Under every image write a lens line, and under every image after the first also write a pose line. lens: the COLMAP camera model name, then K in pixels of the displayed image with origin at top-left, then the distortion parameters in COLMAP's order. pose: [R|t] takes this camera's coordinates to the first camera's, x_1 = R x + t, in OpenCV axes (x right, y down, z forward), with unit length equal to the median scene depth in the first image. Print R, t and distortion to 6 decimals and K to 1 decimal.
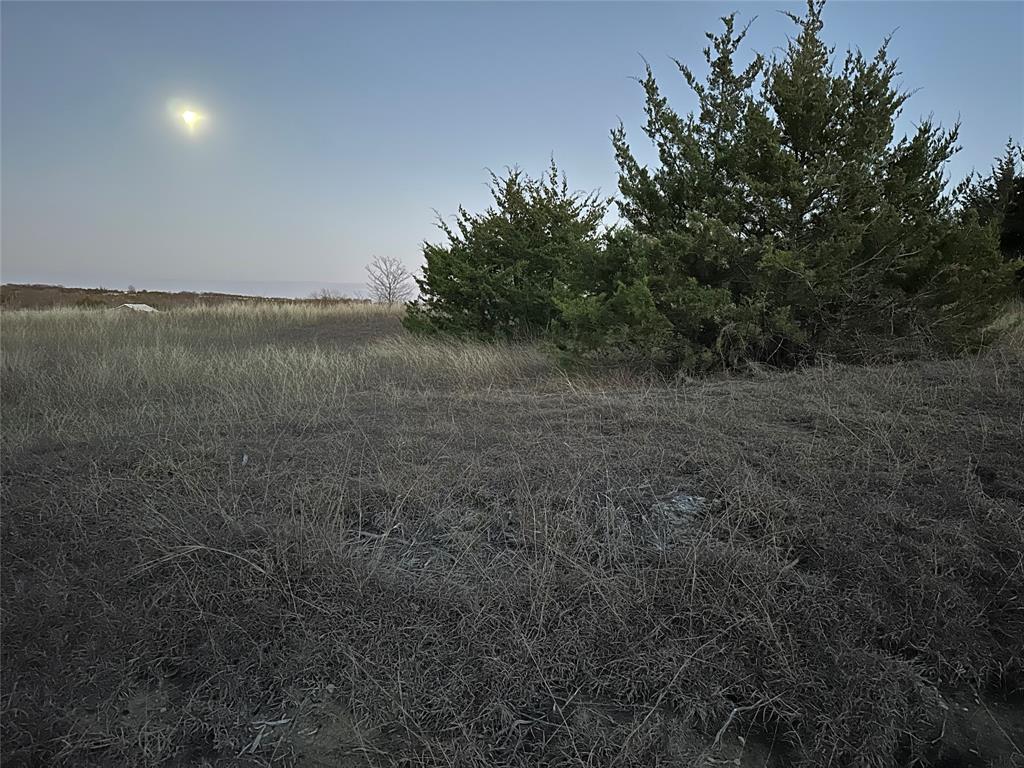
lens RADIAL K [[718.0, 0, 511.6], [0, 718.0, 382.7], [0, 0, 1]] dist [-0.003350, -0.000382]
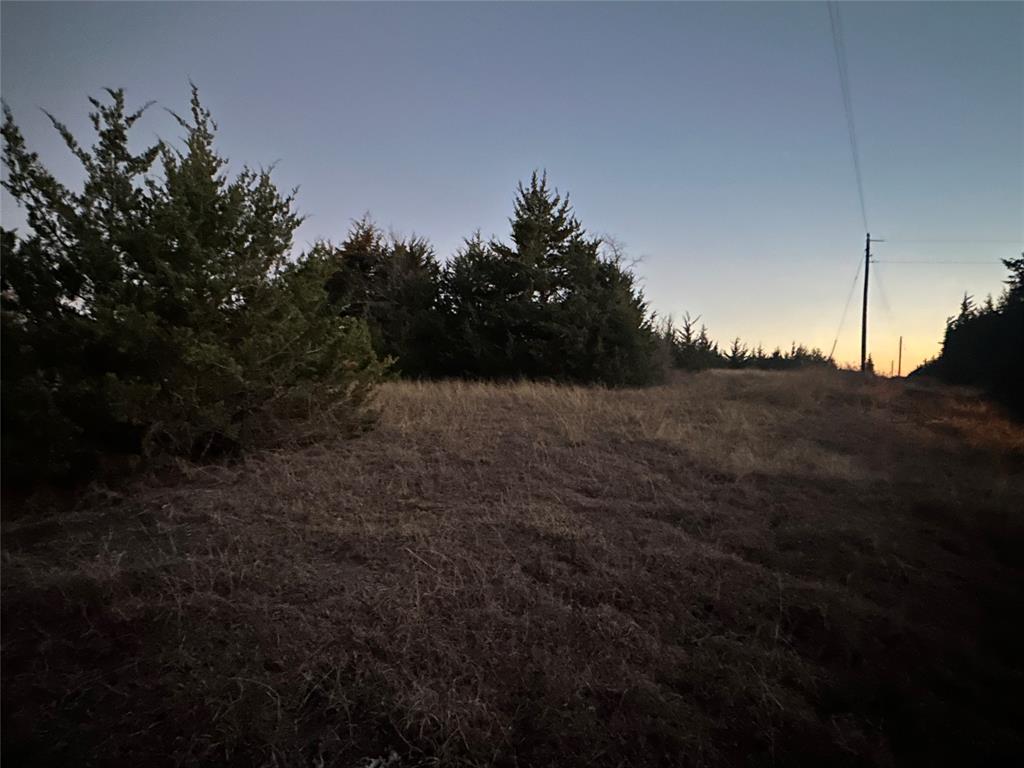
lens RADIAL K [[559.3, 0, 510.9], [0, 559.3, 386.4], [0, 0, 1]] dist [0.002365, -0.000976]
pose [[0.549000, -0.020374, 0.835574, -0.031046], [0.092992, 0.994985, -0.036838, -0.053688], [-0.830633, 0.097926, 0.548141, 0.214201]]
